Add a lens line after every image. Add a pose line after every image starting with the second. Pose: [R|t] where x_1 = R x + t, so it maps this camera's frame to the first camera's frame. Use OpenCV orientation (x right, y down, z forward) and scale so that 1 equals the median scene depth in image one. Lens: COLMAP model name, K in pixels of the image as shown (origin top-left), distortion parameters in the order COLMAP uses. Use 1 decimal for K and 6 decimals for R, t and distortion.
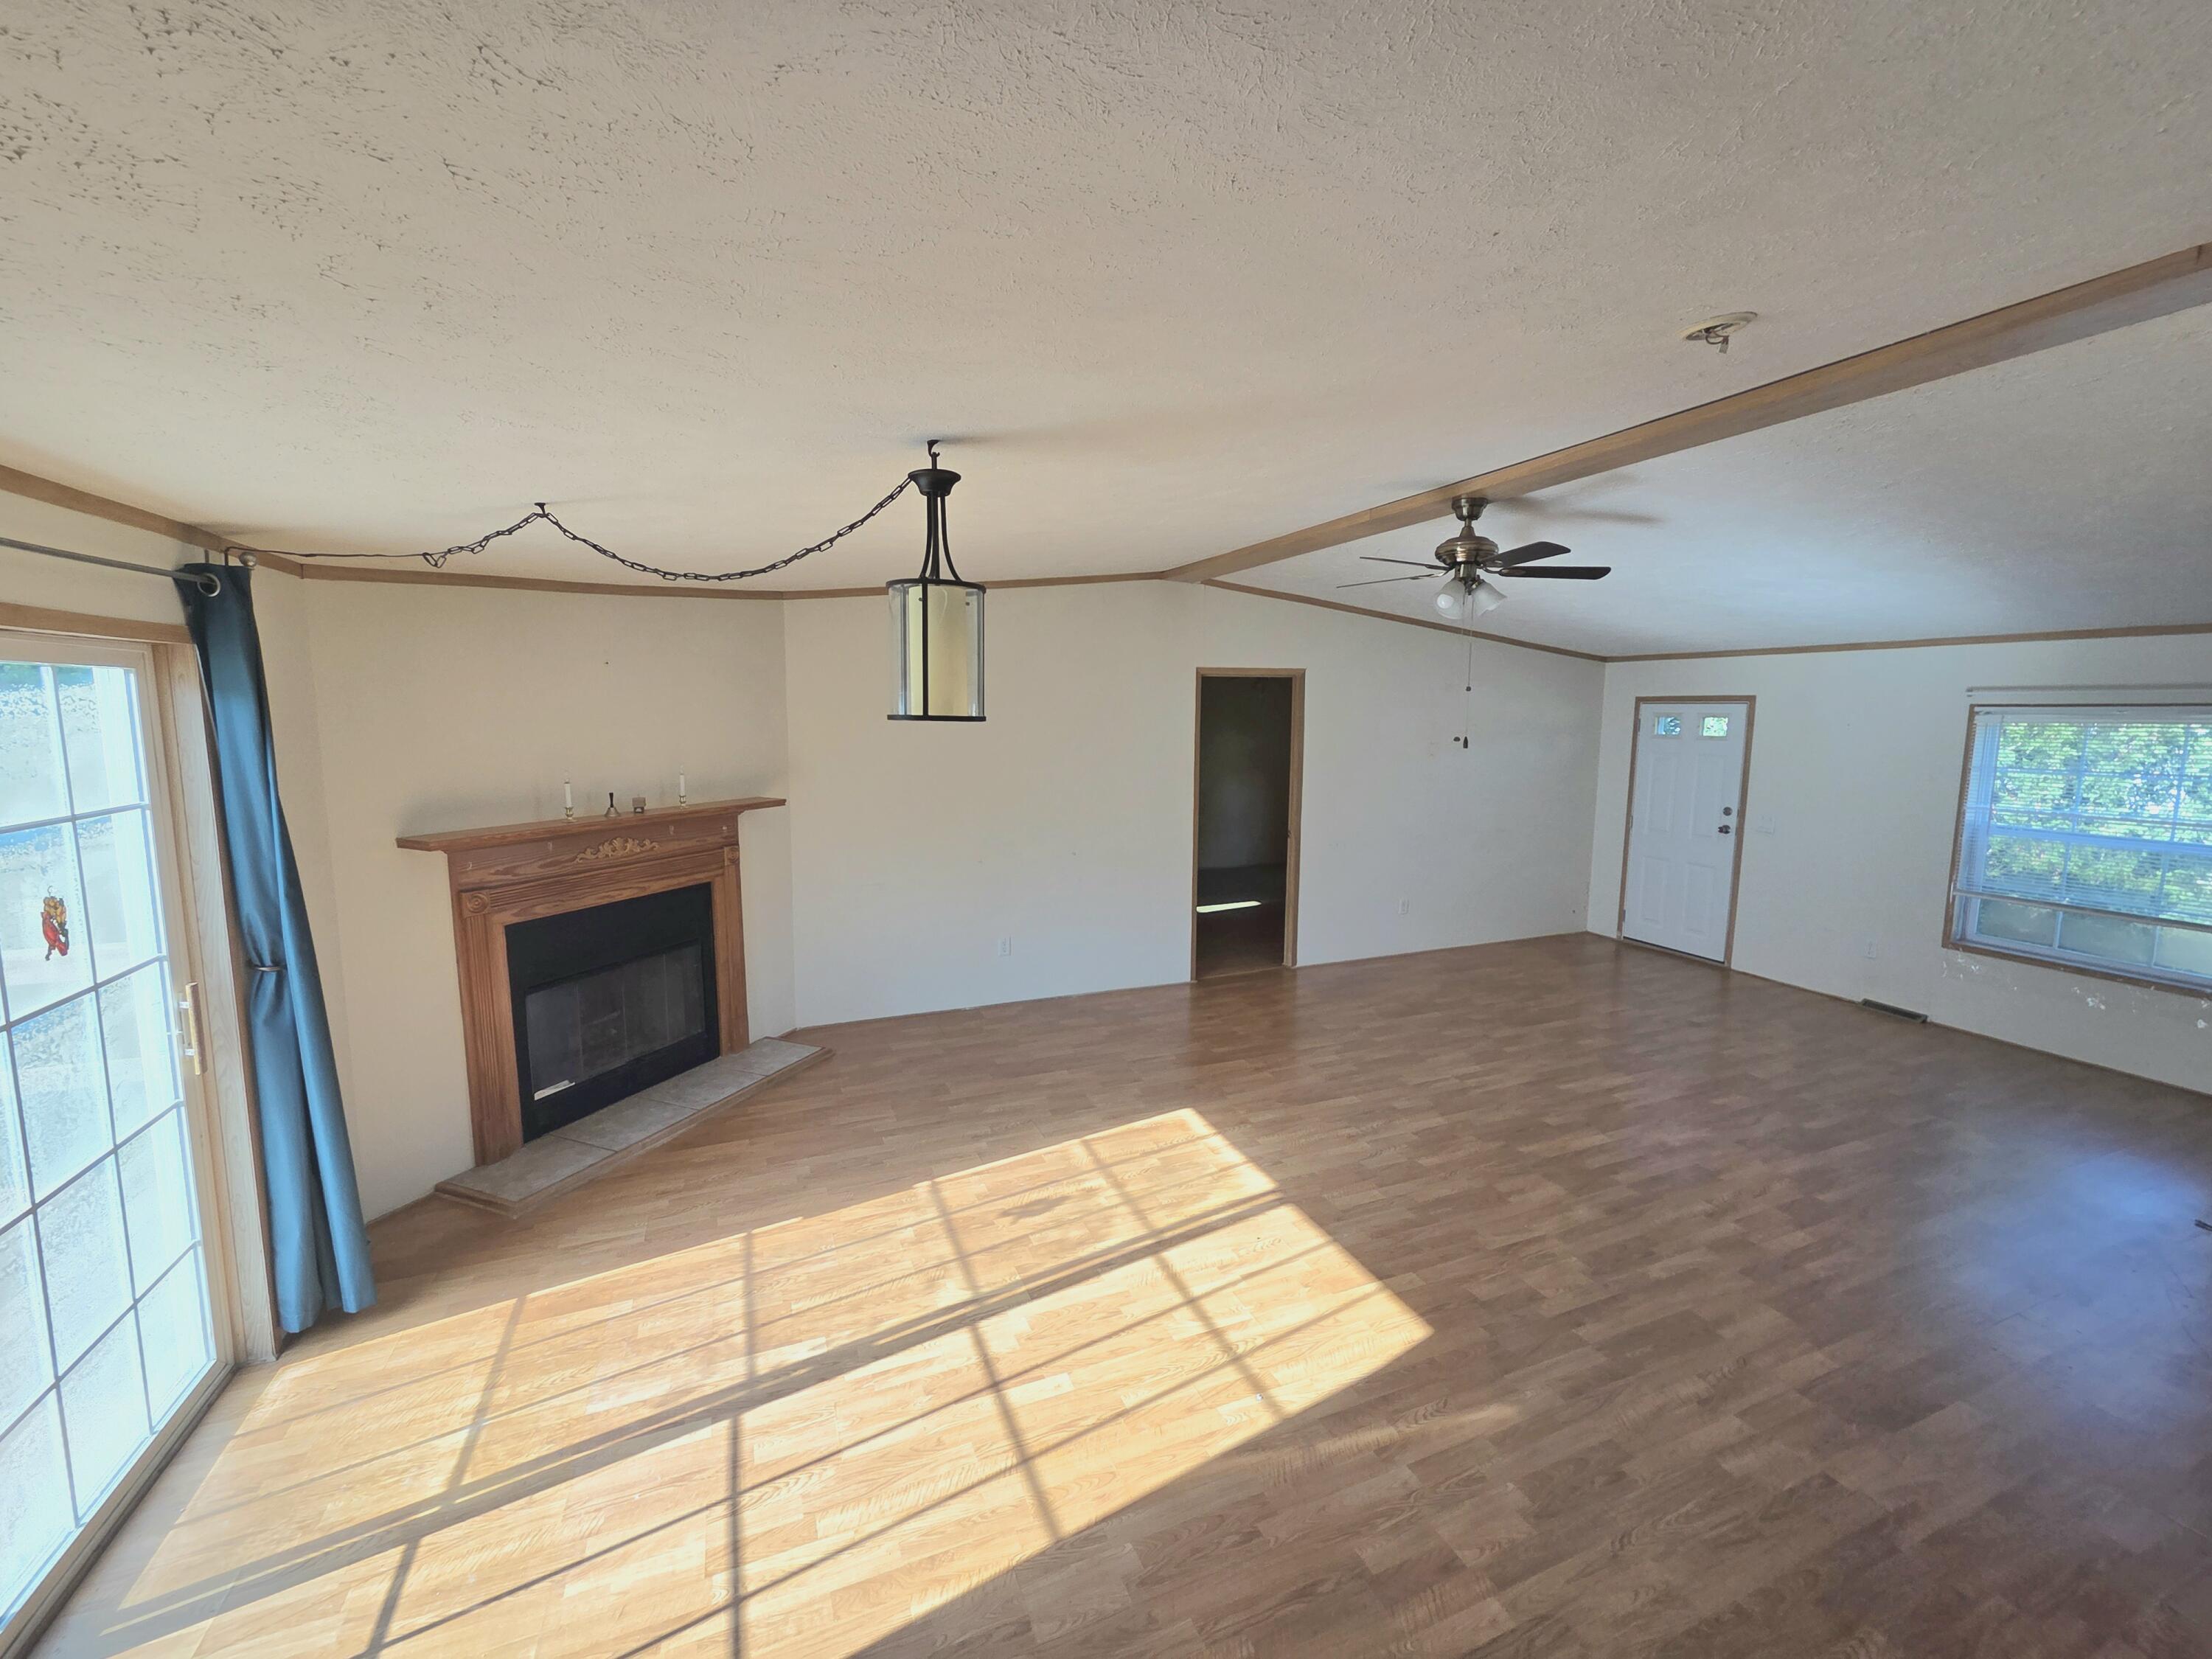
lens RADIAL K [[903.5, 0, 1117.4], [0, 903.5, 822.0], [0, 0, 1]] dist [0.000799, -0.000585]
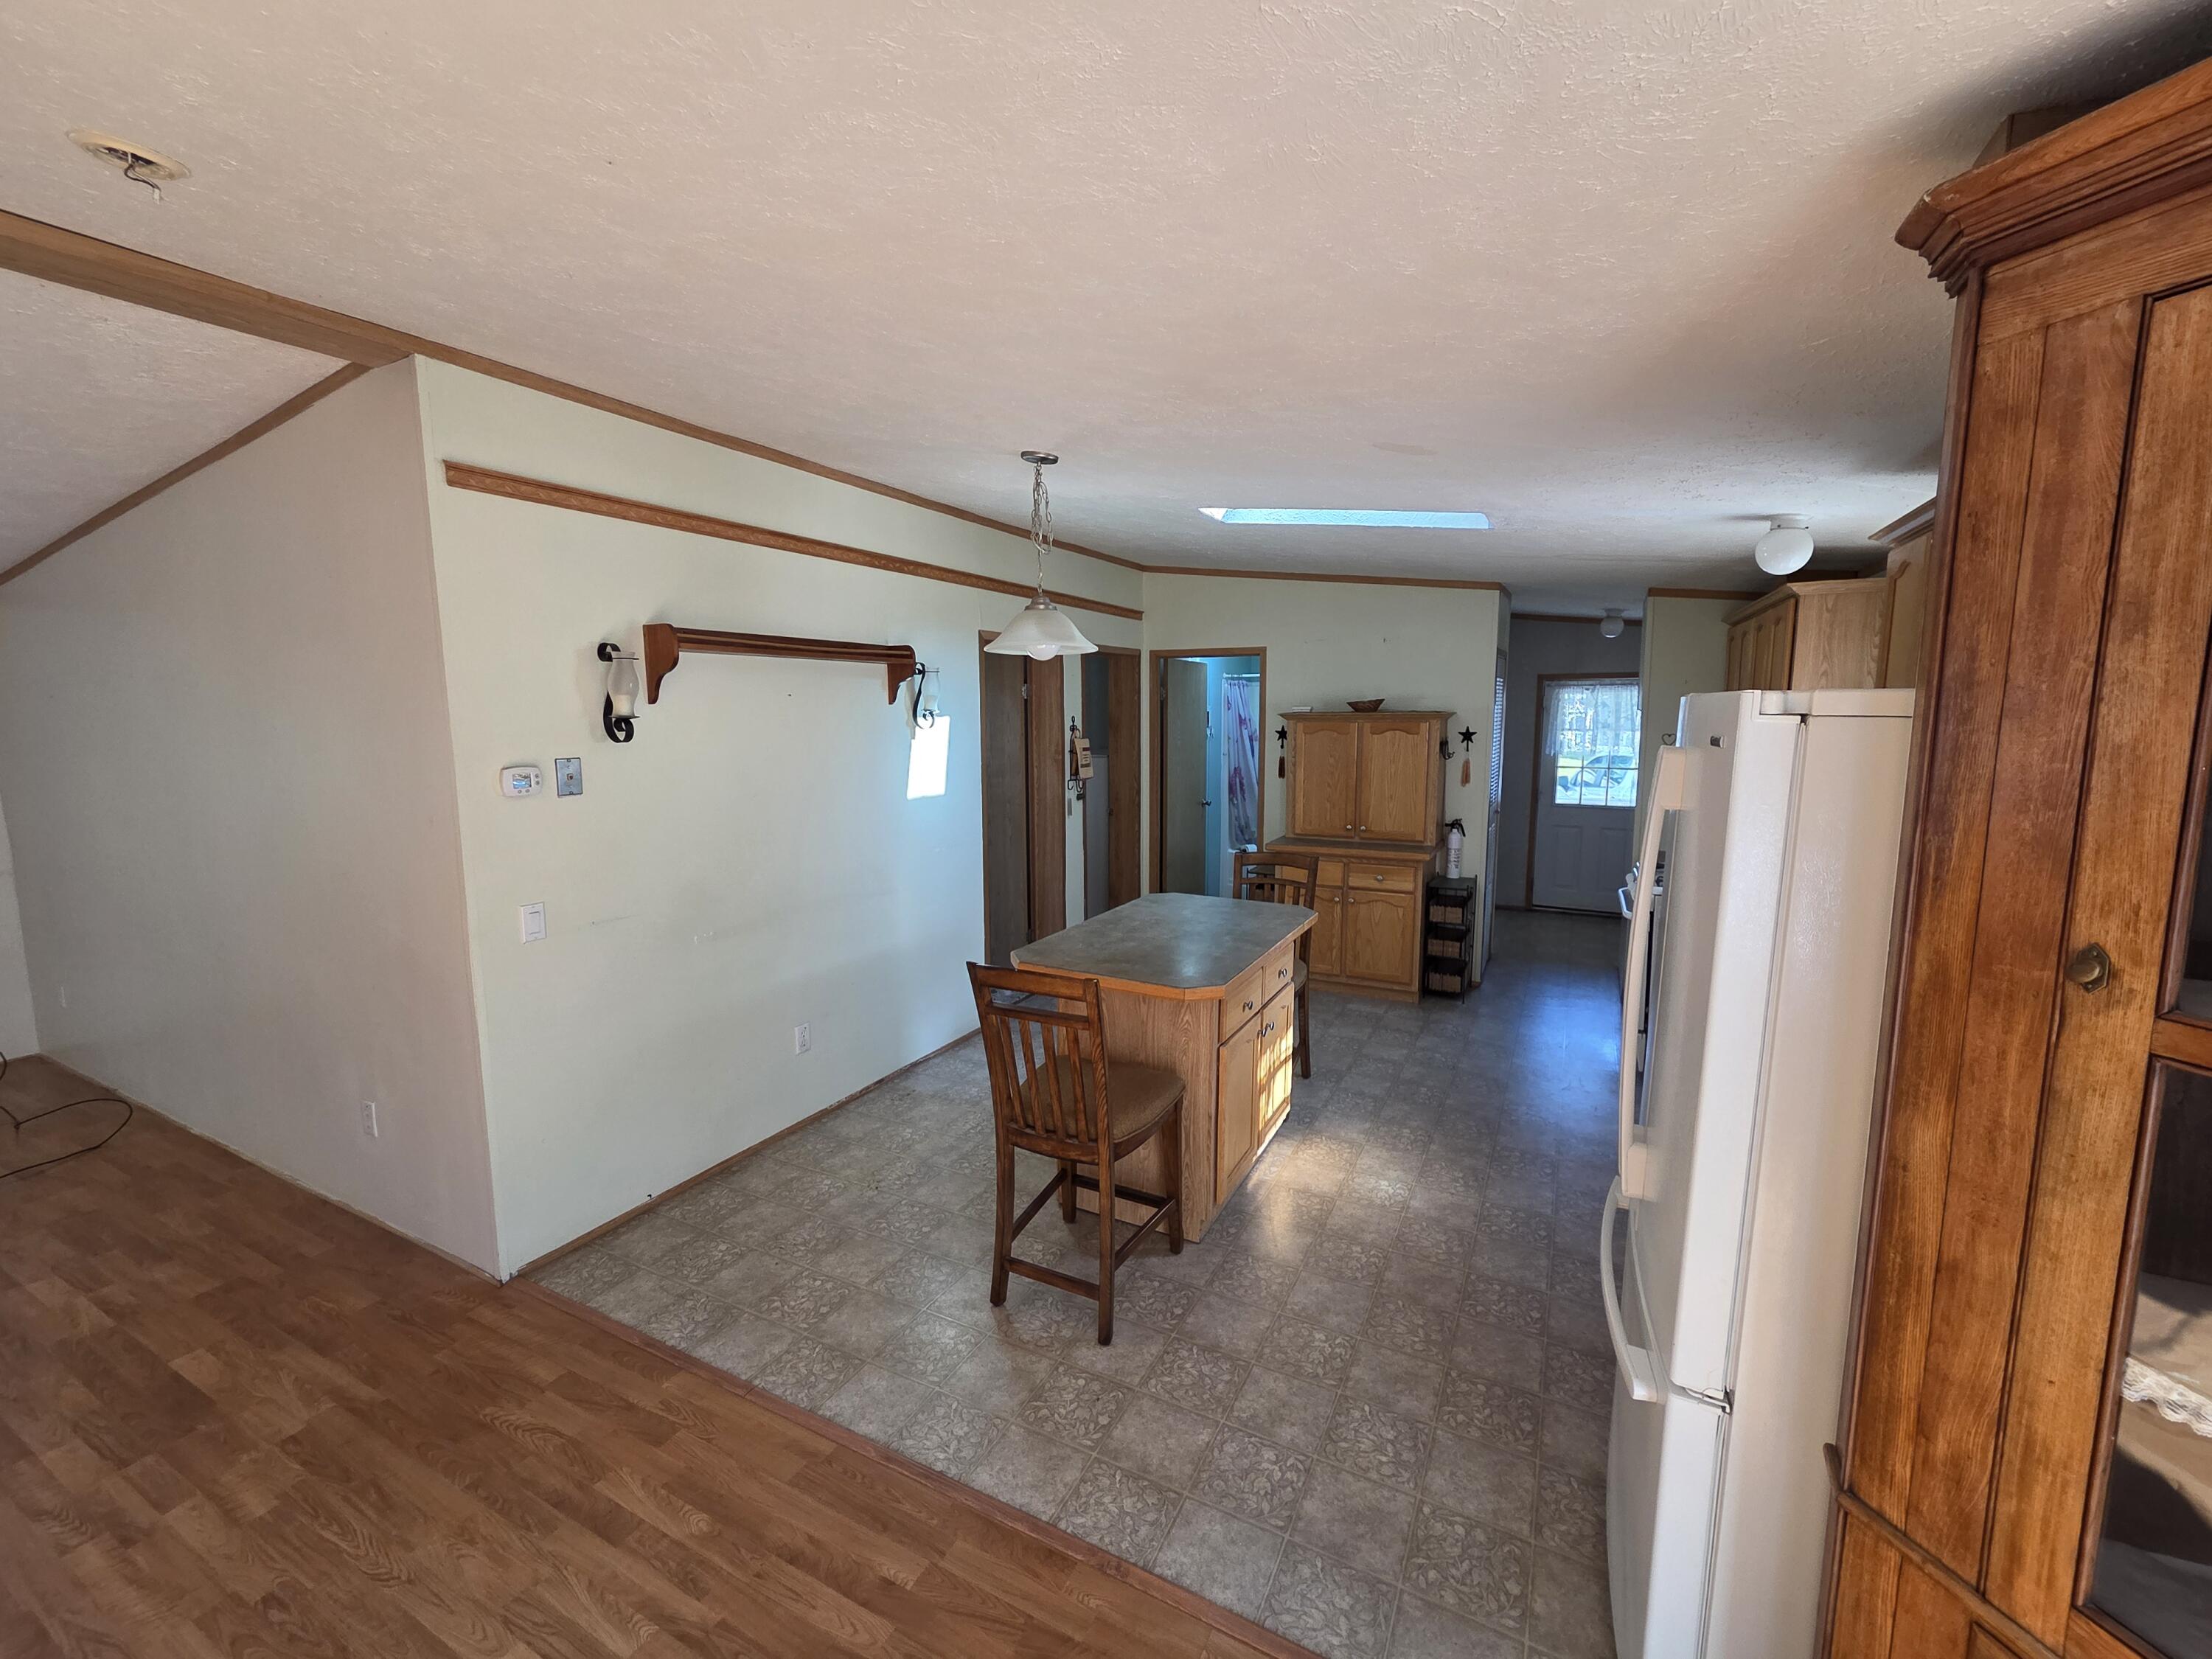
lens RADIAL K [[902.5, 0, 1107.2], [0, 902.5, 821.3], [0, 0, 1]] dist [0.028055, -0.009695]
pose [[-0.634715, -0.101191, 0.766092, -0.321420], [0.094612, 0.973754, 0.207007, -0.034310], [-0.766932, 0.203872, -0.608483, 0.530679]]
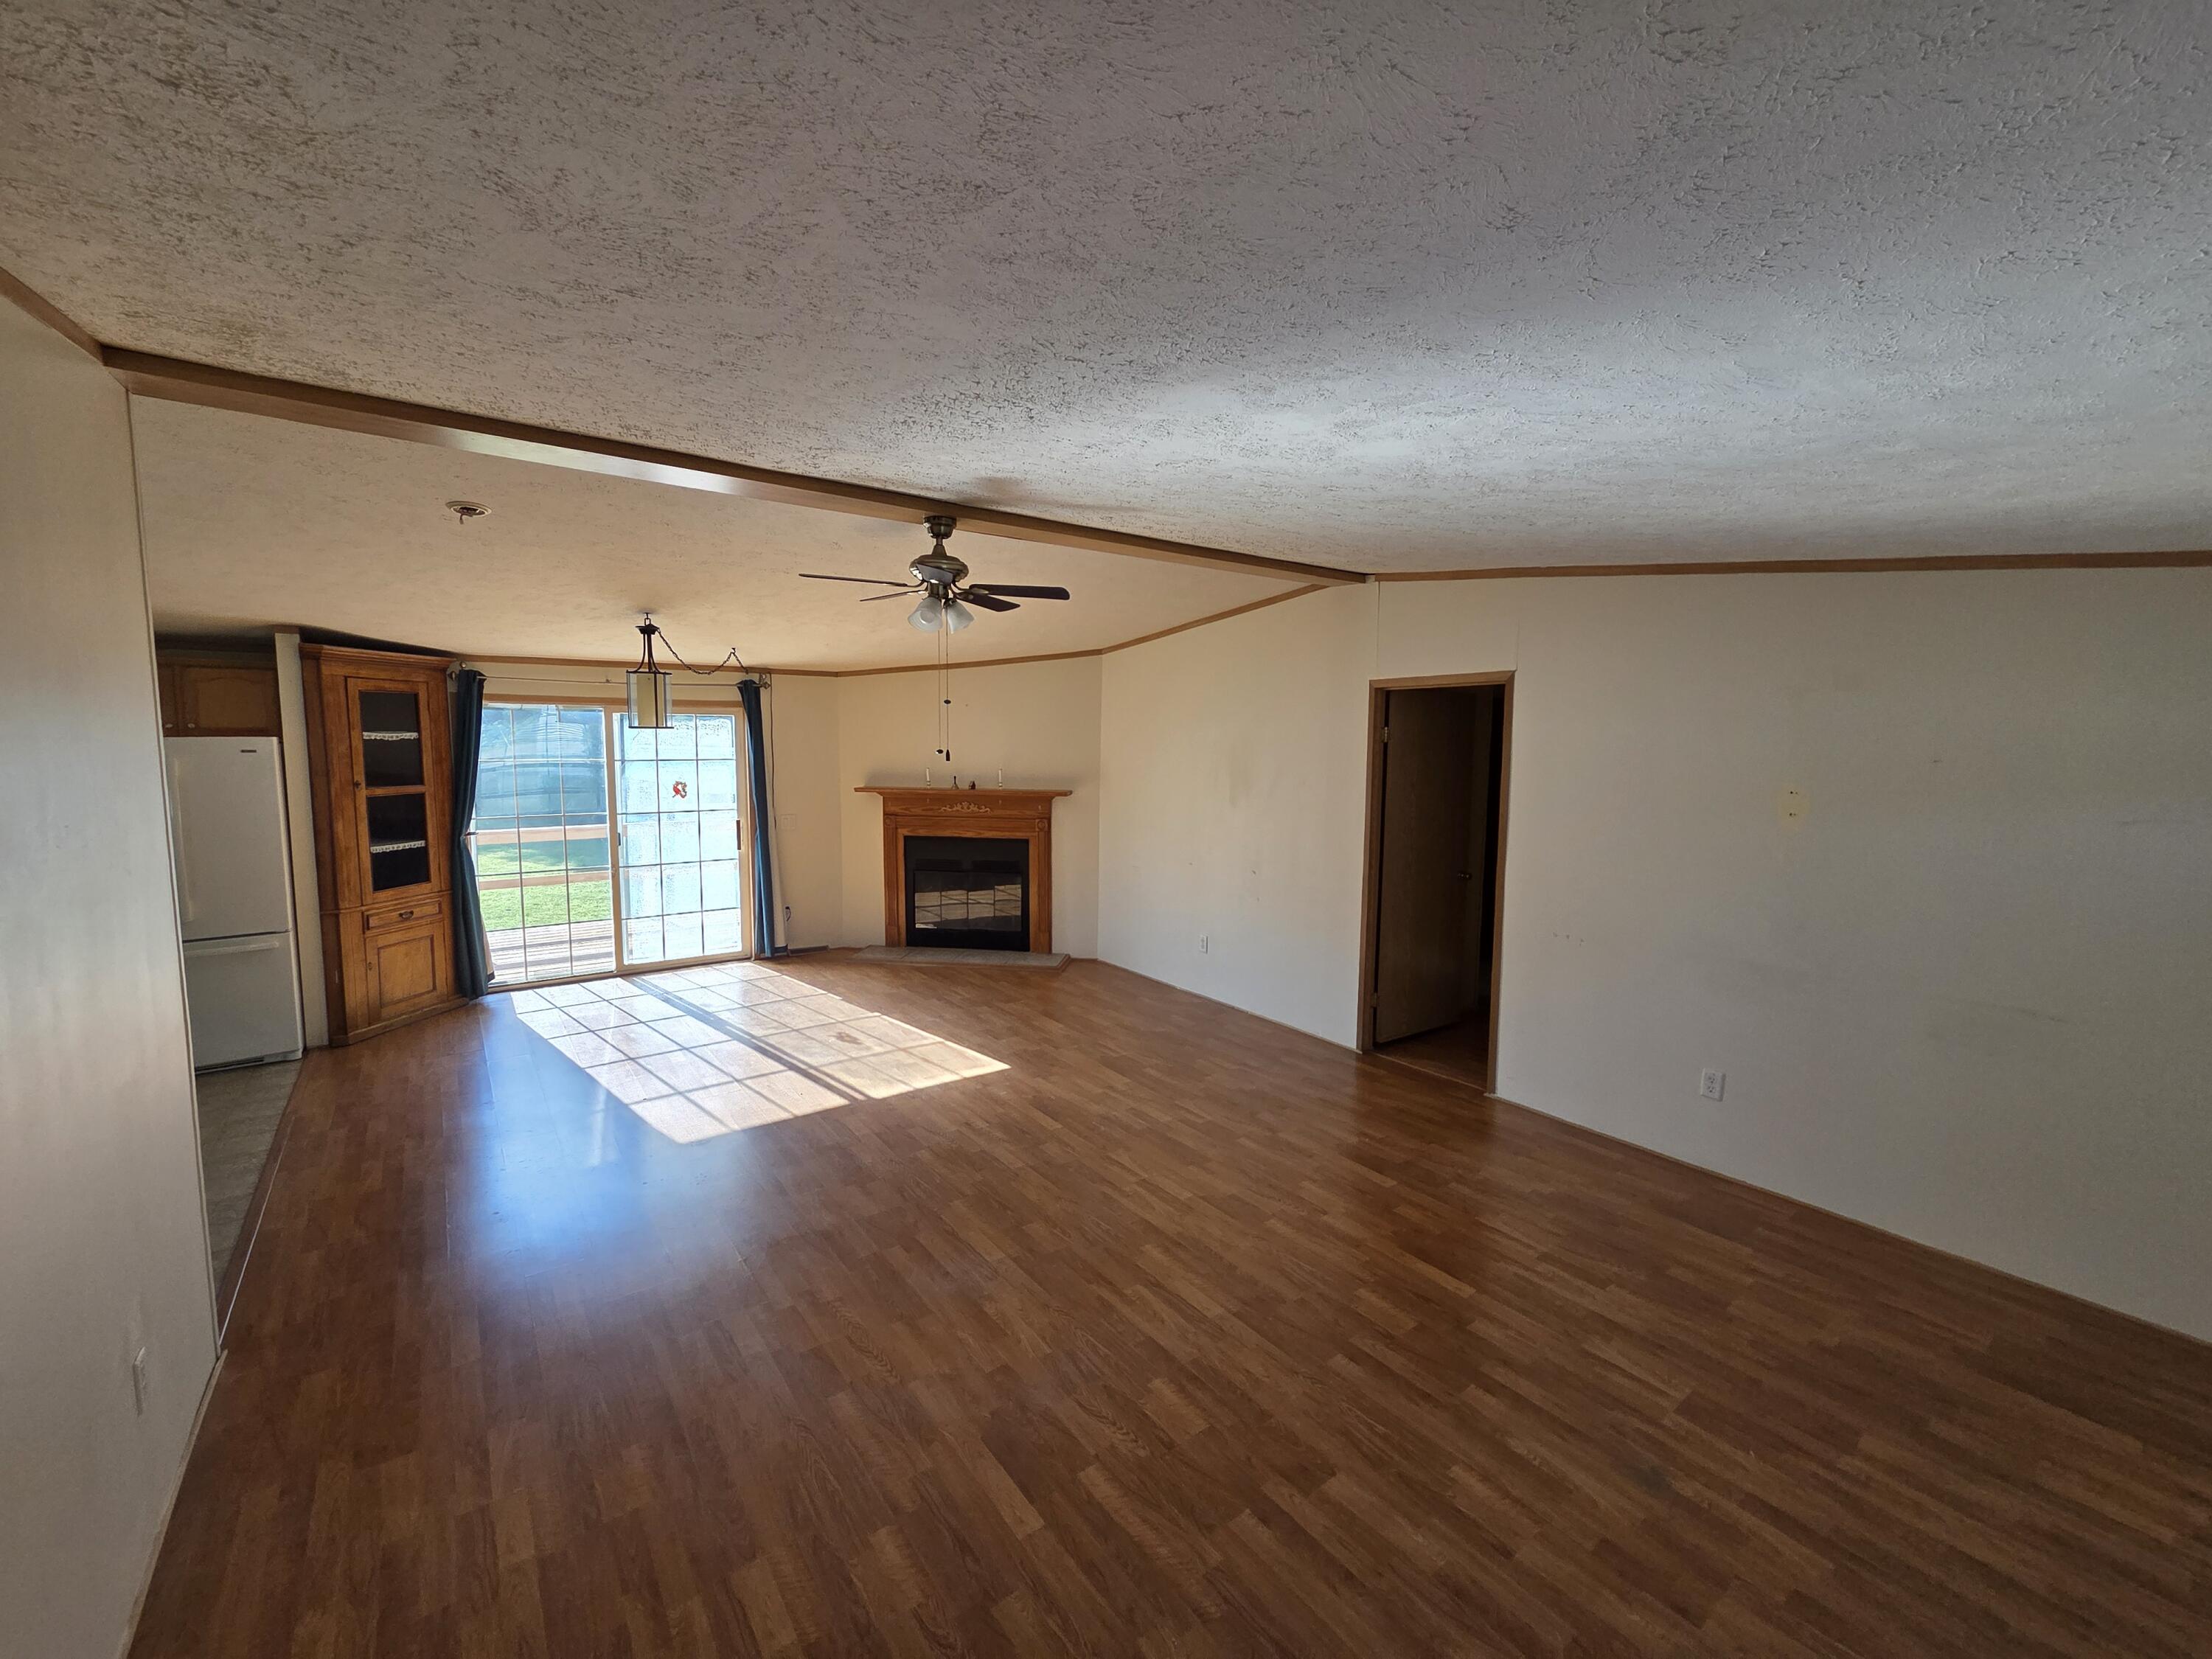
lens RADIAL K [[903.5, 0, 1117.4], [0, 903.5, 822.0], [0, 0, 1]] dist [0.000799, -0.000585]
pose [[0.246442, 0.089191, -0.965045, 1.573461], [-0.128389, 0.989985, 0.058710, -0.108650], [0.960616, 0.109433, 0.255425, 1.039070]]
